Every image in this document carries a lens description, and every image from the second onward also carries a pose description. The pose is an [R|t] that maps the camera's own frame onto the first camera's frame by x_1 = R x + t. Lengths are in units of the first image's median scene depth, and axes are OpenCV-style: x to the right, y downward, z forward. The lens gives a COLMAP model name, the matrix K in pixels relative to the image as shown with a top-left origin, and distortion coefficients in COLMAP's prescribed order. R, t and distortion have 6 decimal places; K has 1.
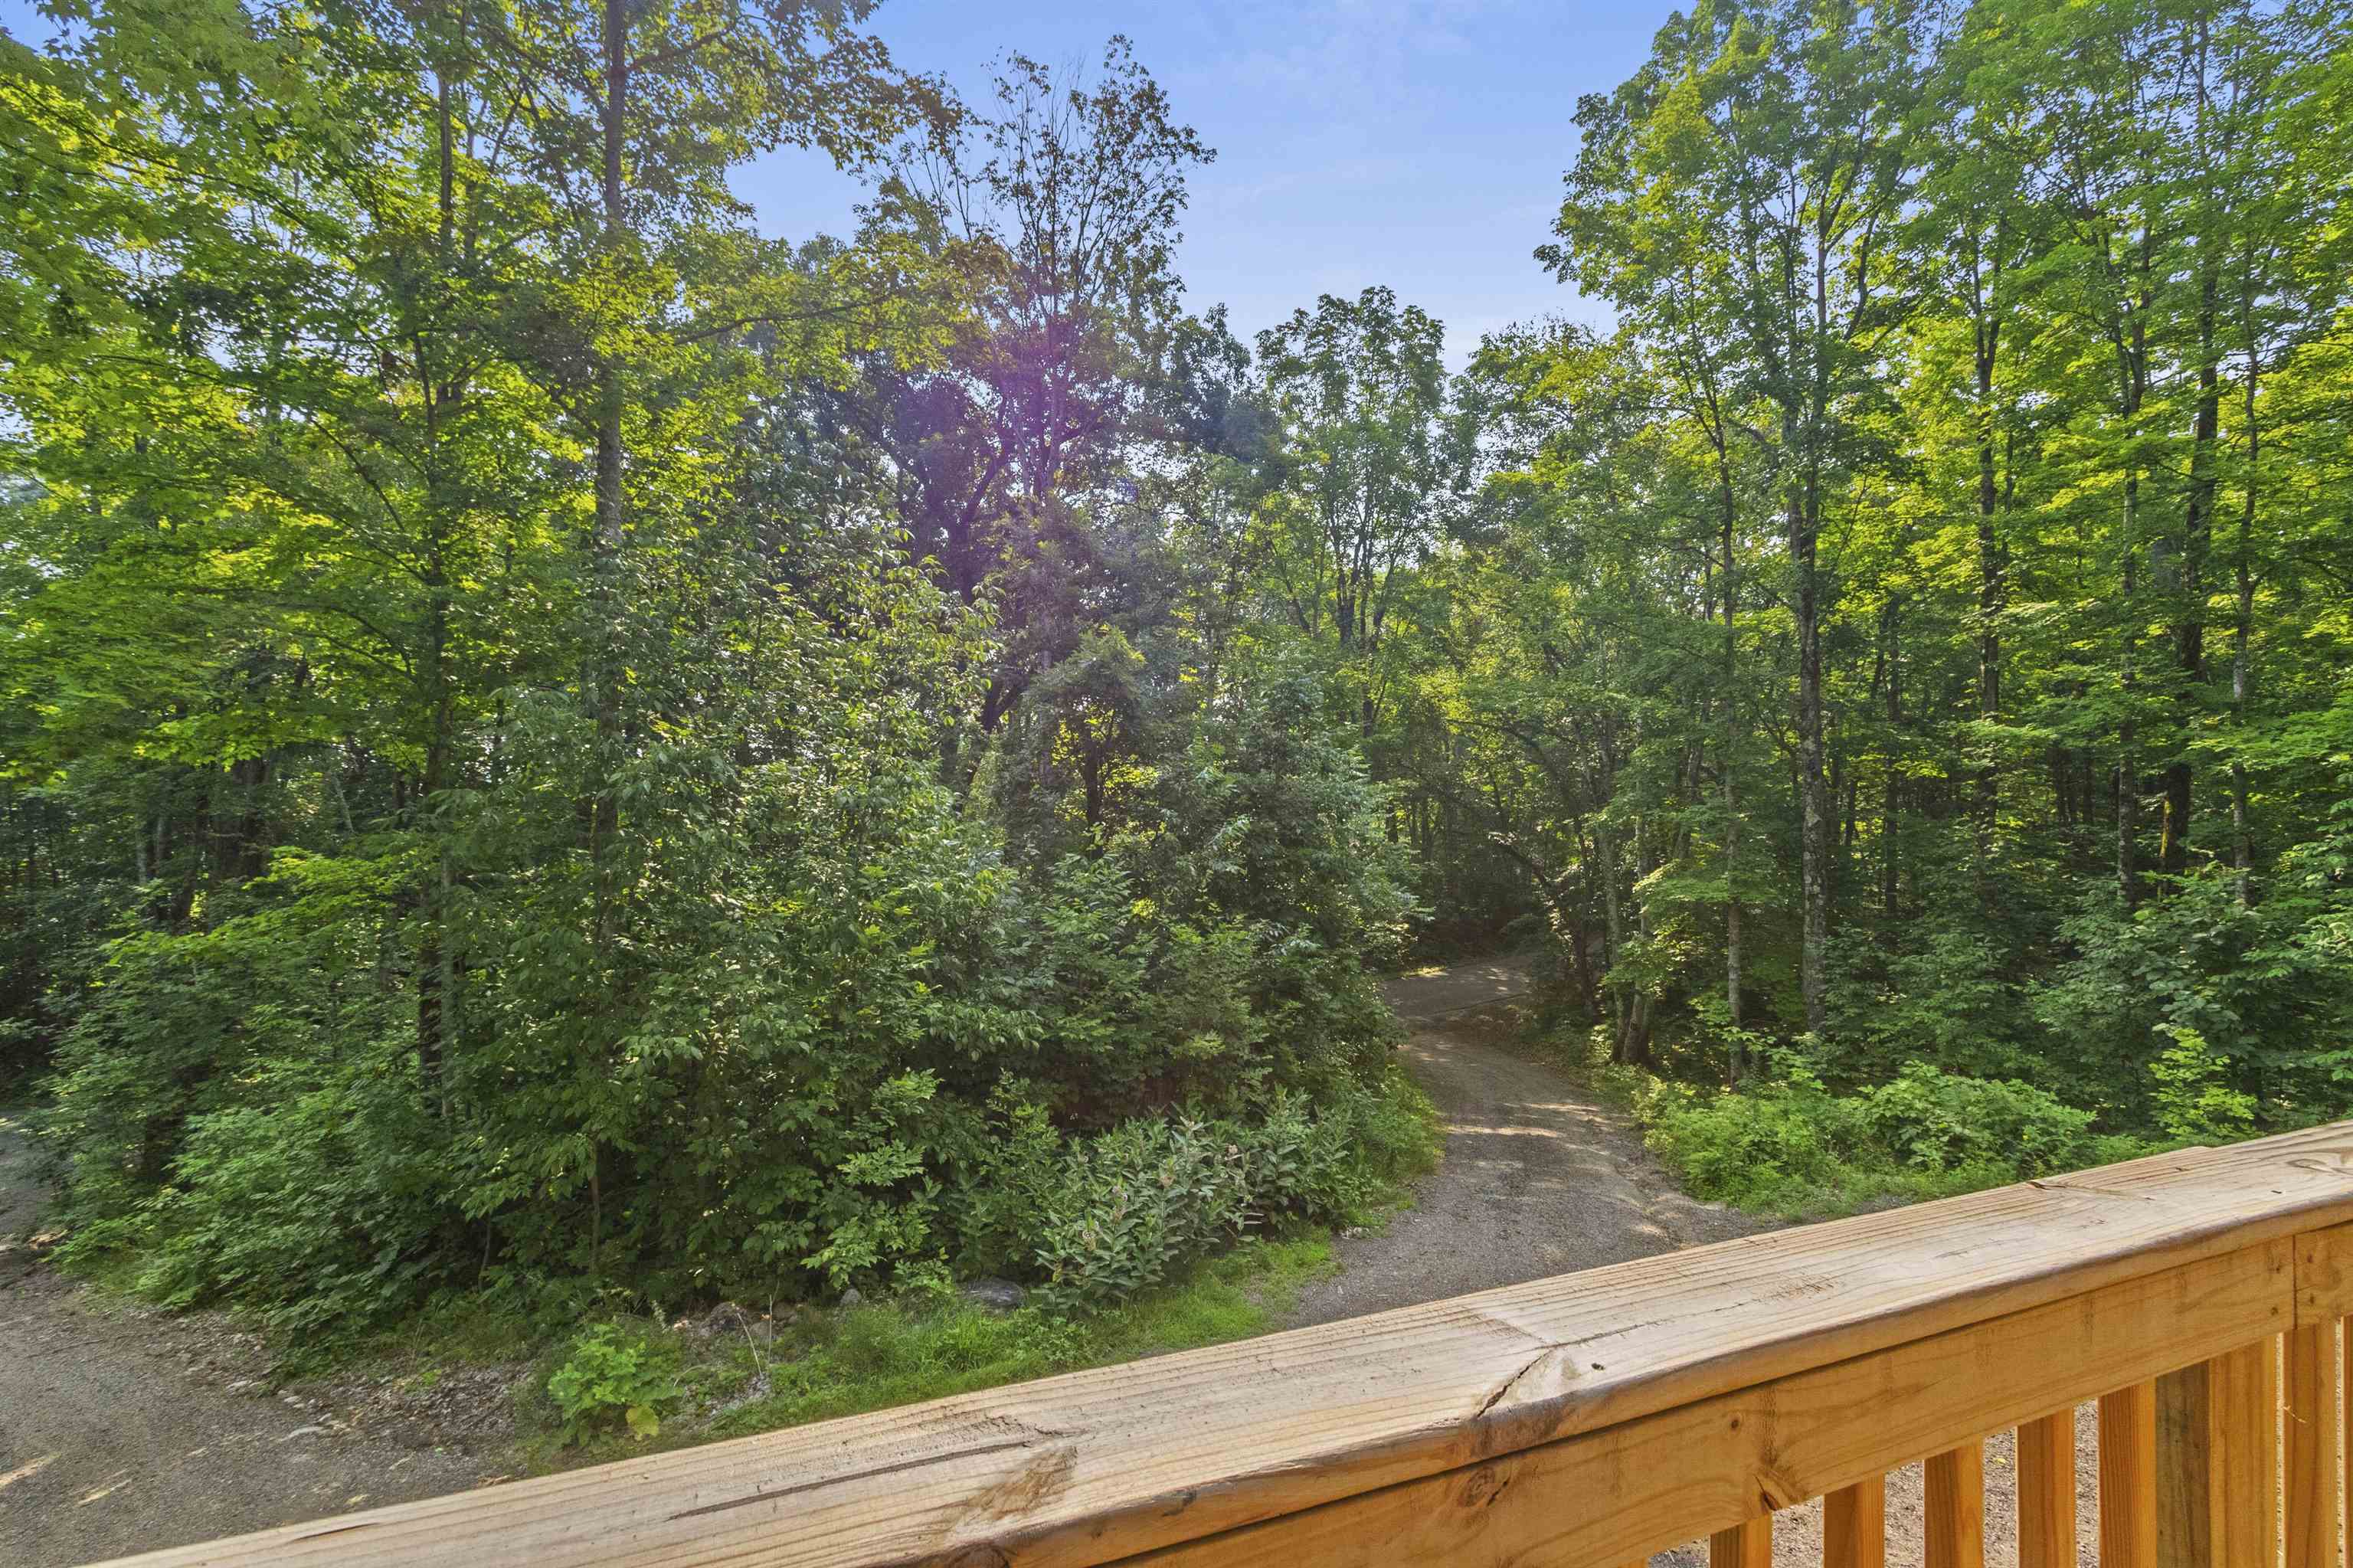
lens RADIAL K [[1095.9, 0, 1176.5], [0, 1095.9, 784.0], [0, 0, 1]] dist [-0.001714, -0.000157]
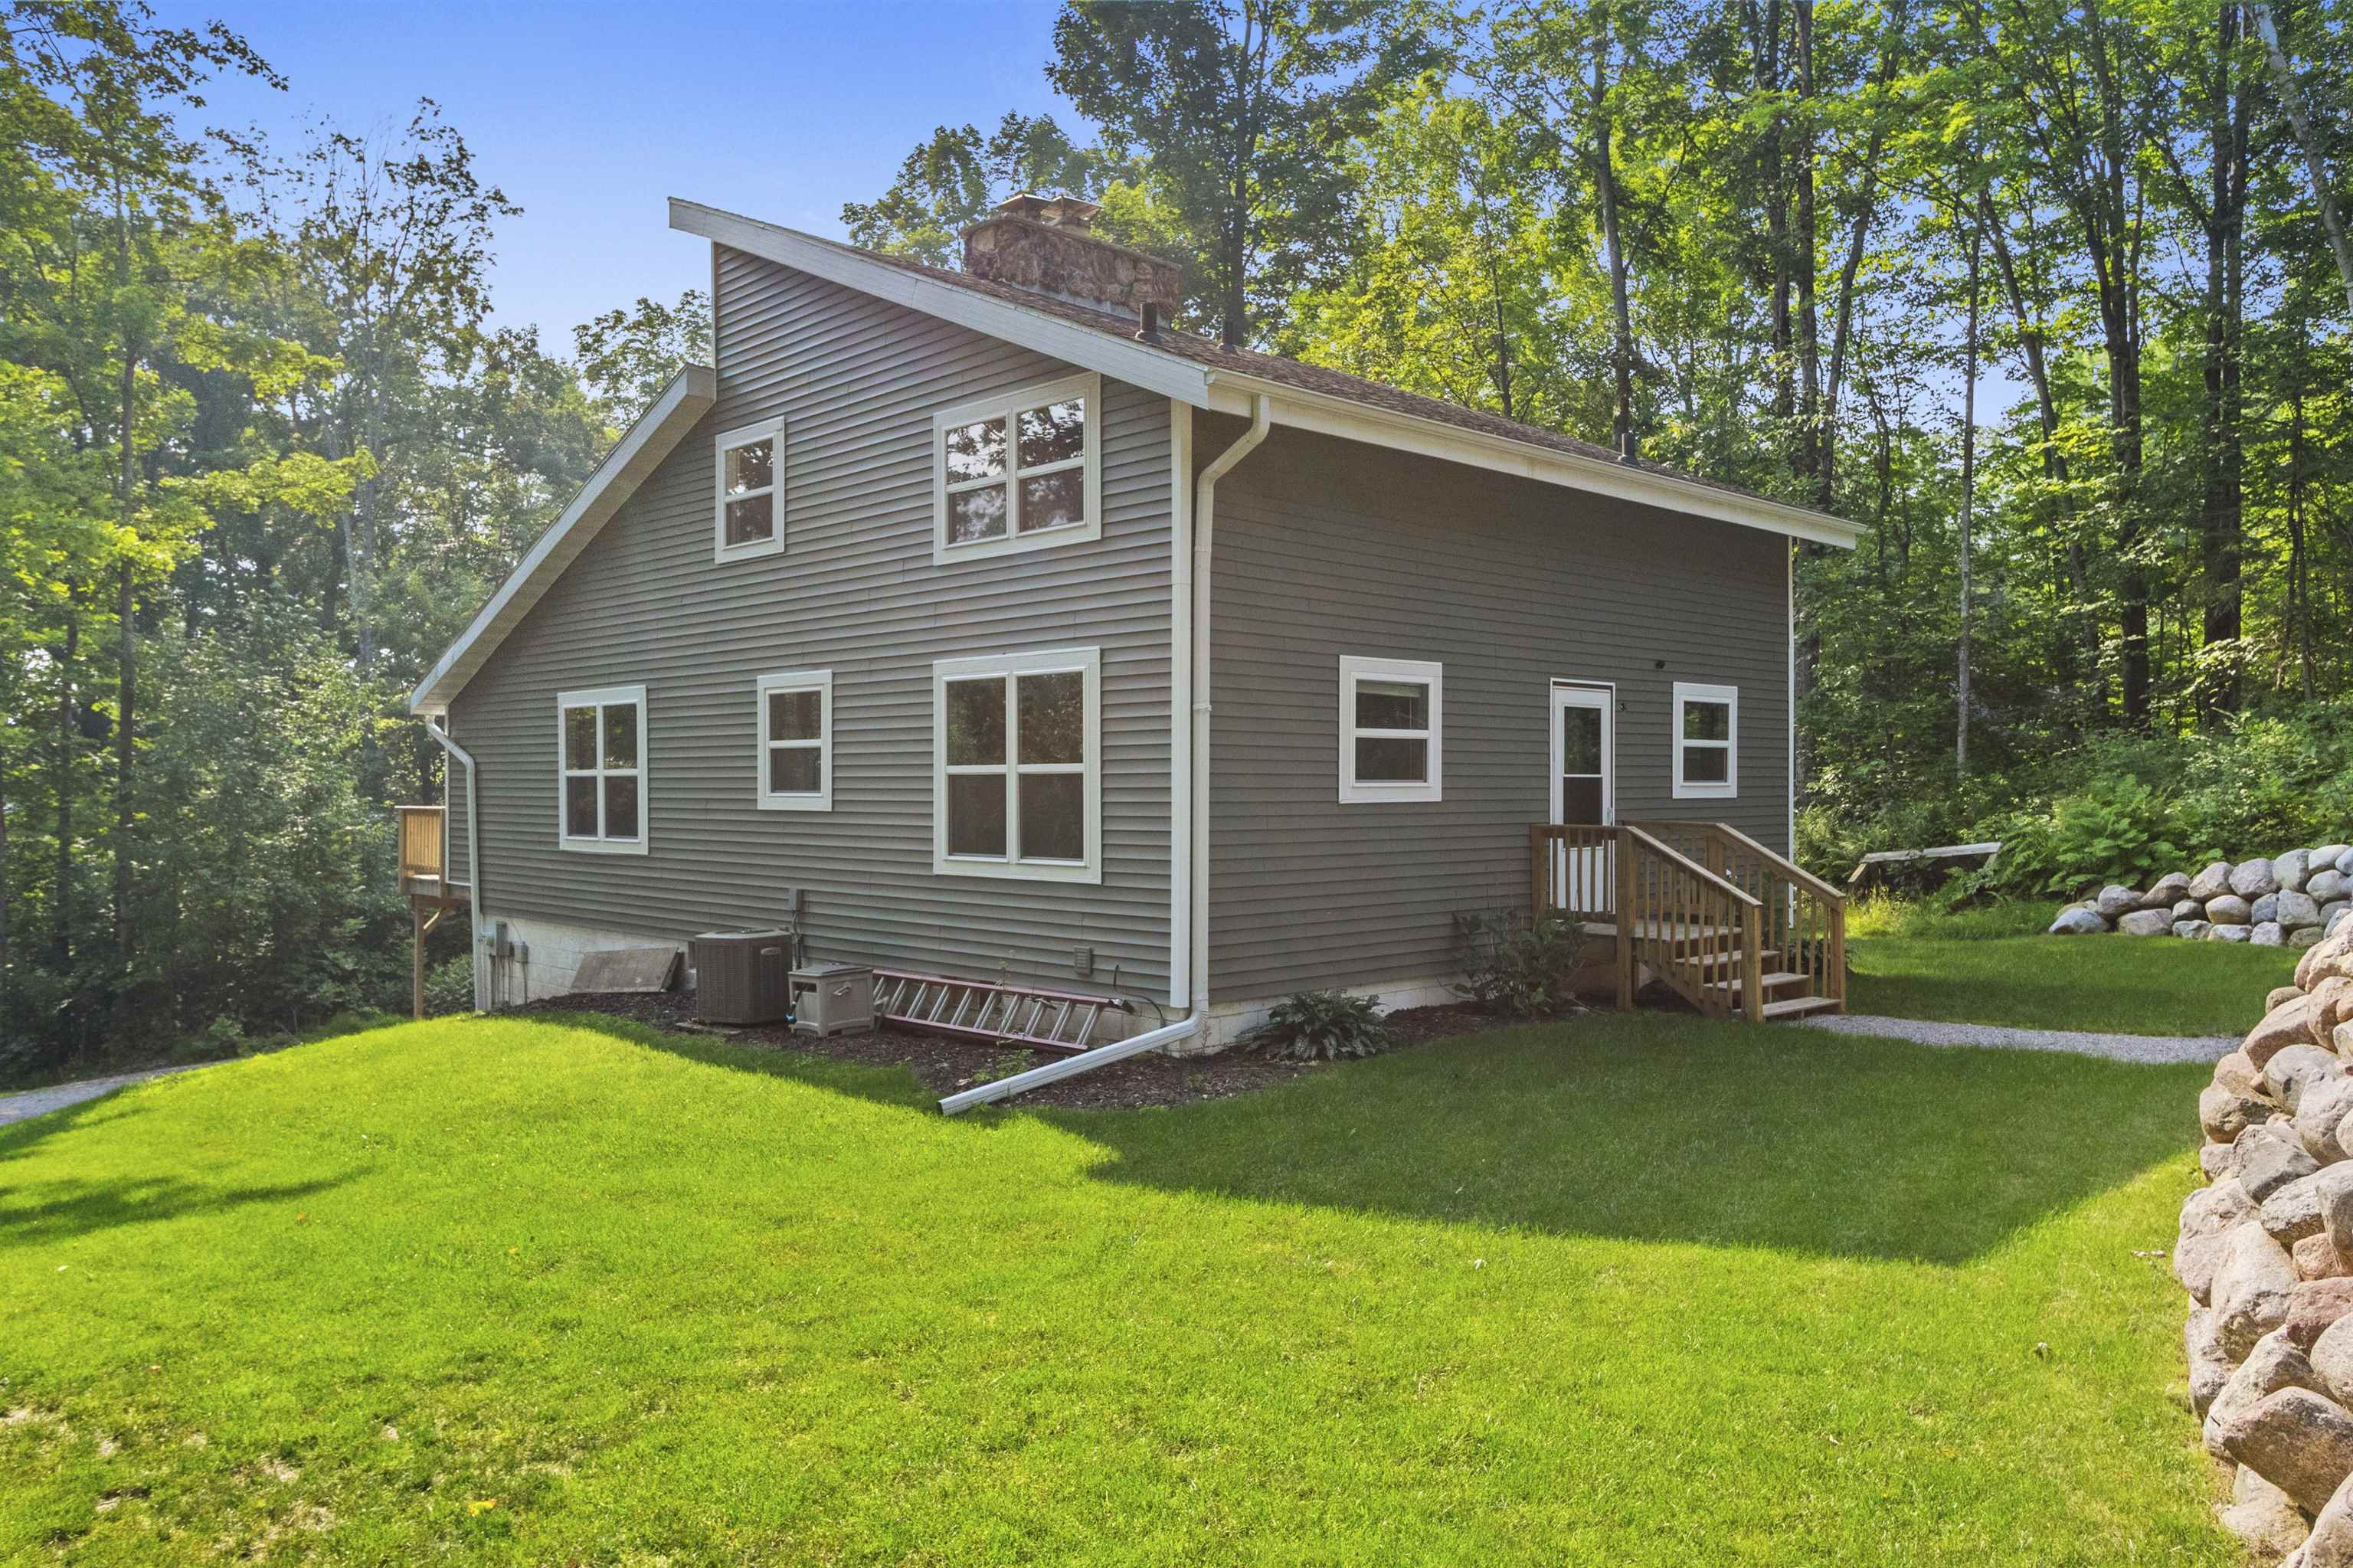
lens RADIAL K [[1686.5, 0, 1176.5], [0, 1686.5, 784.0], [0, 0, 1]] dist [-0.000202, -0.000388]
pose [[0.929705, 0.000156, 0.368305, 0.018203], [-0.000914, 0.999998, 0.001884, 0.012195], [-0.368304, -0.002088, 0.929703, -0.728229]]
